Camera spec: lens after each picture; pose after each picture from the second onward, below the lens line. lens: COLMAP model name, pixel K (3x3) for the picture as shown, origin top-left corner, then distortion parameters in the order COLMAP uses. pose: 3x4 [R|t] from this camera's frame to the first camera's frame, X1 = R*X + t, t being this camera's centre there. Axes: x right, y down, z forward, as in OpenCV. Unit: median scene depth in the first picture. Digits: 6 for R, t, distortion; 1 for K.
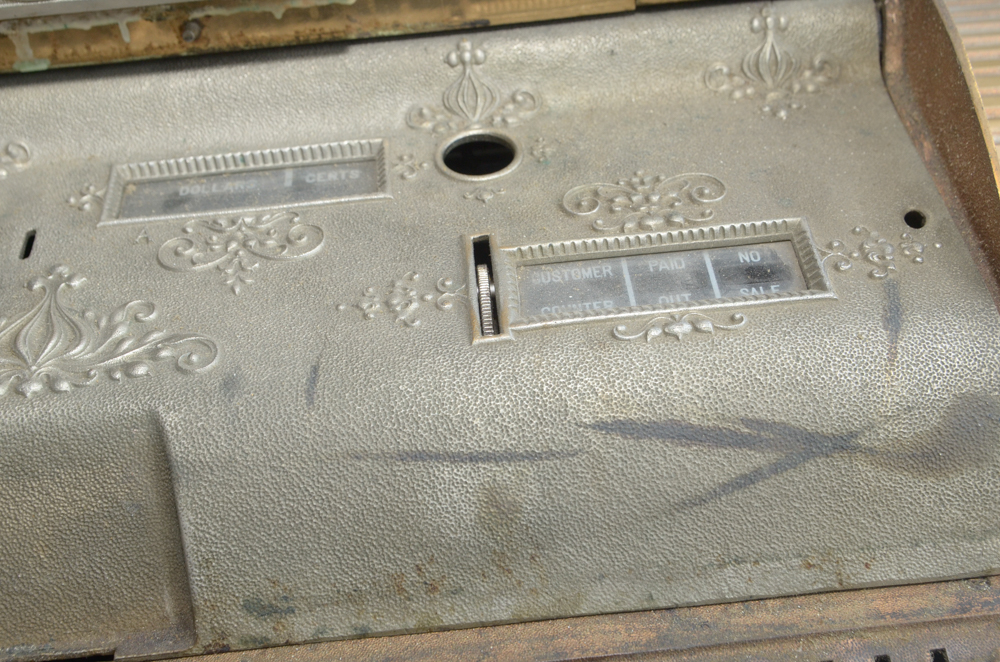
lens RADIAL K [[1387.3, 0, 500.0], [0, 1387.3, 331.0], [0, 0, 1]] dist [-0.014059, 0.073383]
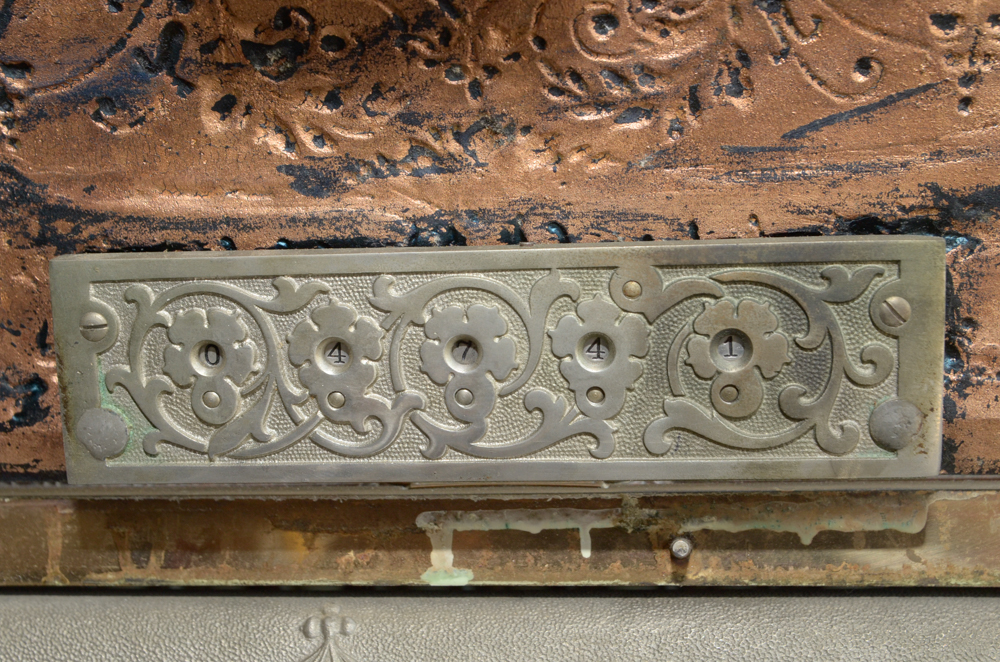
lens RADIAL K [[1430.5, 0, 500.0], [0, 1430.5, 331.0], [0, 0, 1]] dist [-0.002901, 0.041236]
pose [[0.981358, 0.059653, -0.182697, -0.221711], [-0.151350, 0.825745, -0.543359, 0.119745], [0.118449, 0.560881, 0.819379, 0.396128]]
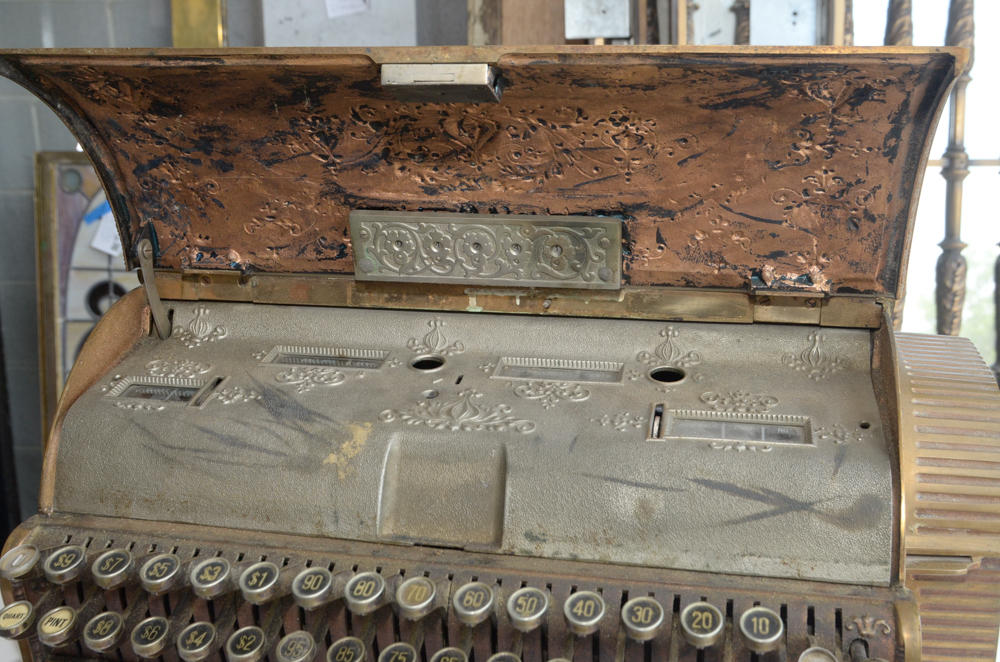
lens RADIAL K [[1101.9, 0, 500.0], [0, 1101.9, 331.0], [0, 0, 1]] dist [-0.032943, 0.015574]
pose [[0.962040, 0.138854, -0.234945, 0.148344], [-0.201898, 0.941346, -0.270380, 0.376244], [0.183621, 0.307551, 0.933646, -0.765820]]
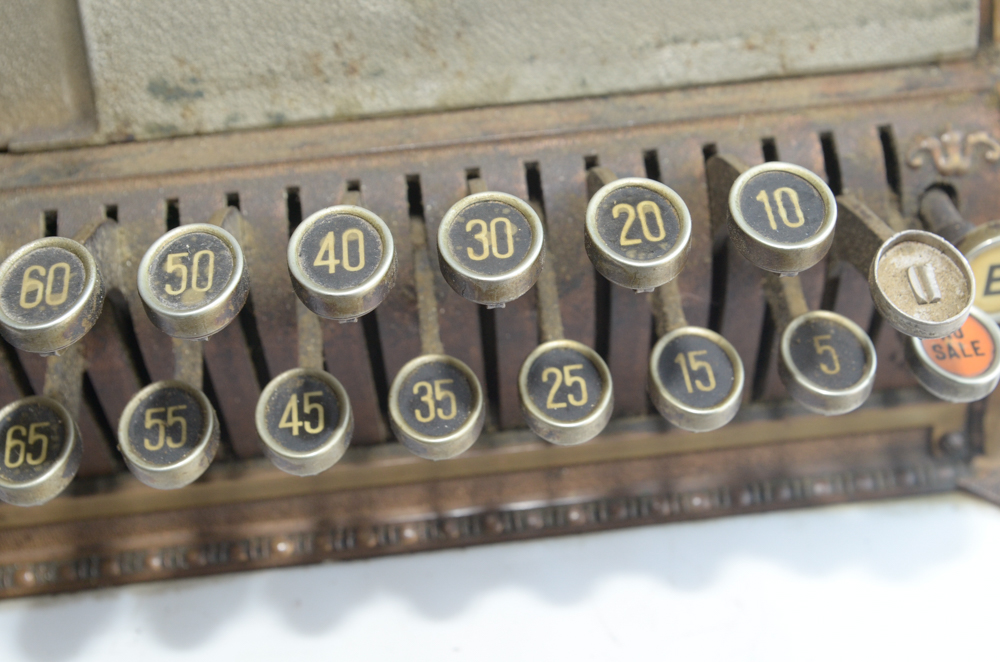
lens RADIAL K [[1430.5, 0, 500.0], [0, 1430.5, 331.0], [0, 0, 1]] dist [-0.002901, 0.041236]
pose [[0.999116, -0.003728, 0.041876, 0.010228], [0.000635, 0.997285, 0.073636, 0.289336], [-0.042037, -0.073545, 0.996406, 0.019714]]
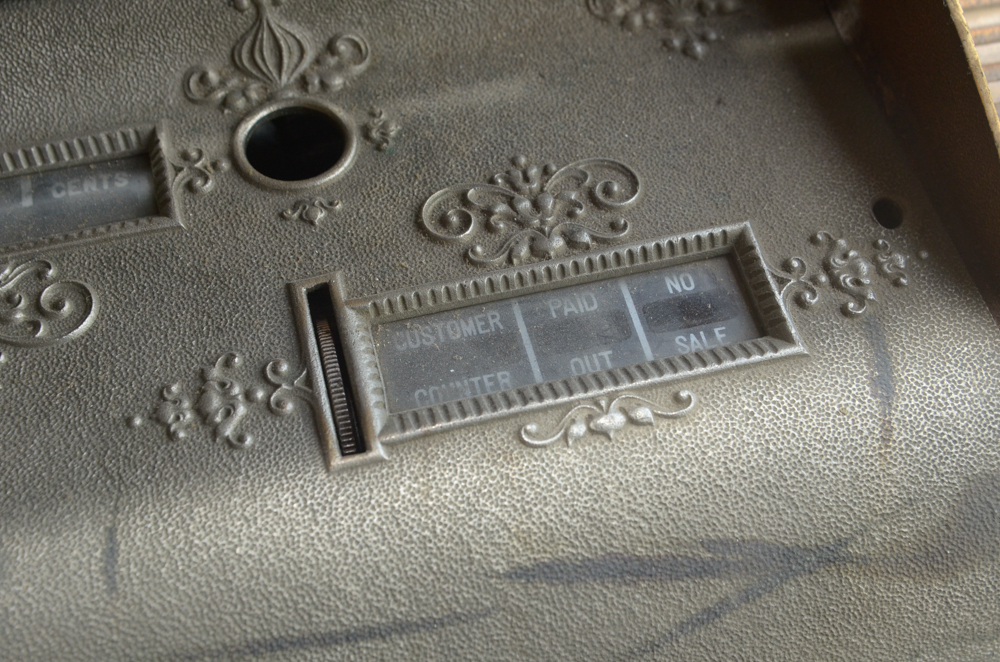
lens RADIAL K [[1430.5, 0, 500.0], [0, 1430.5, 331.0], [0, 0, 1]] dist [-0.002901, 0.041236]
pose [[0.983255, -0.103558, 0.149951, -0.037546], [0.068948, 0.973079, 0.219917, -0.221897], [-0.168688, -0.205895, 0.963925, 0.286219]]
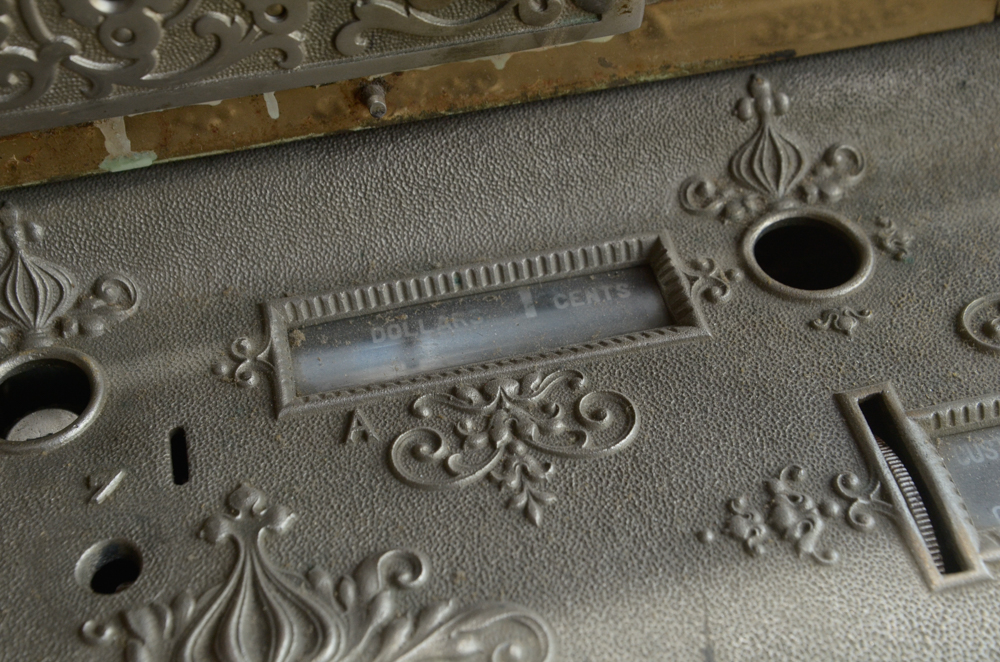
lens RADIAL K [[1430.5, 0, 500.0], [0, 1430.5, 331.0], [0, 0, 1]] dist [-0.002901, 0.041236]
pose [[0.990229, -0.082804, 0.112209, -0.295997], [0.072447, 0.992986, 0.093435, -0.195866], [-0.119159, -0.084393, 0.989282, 0.361279]]
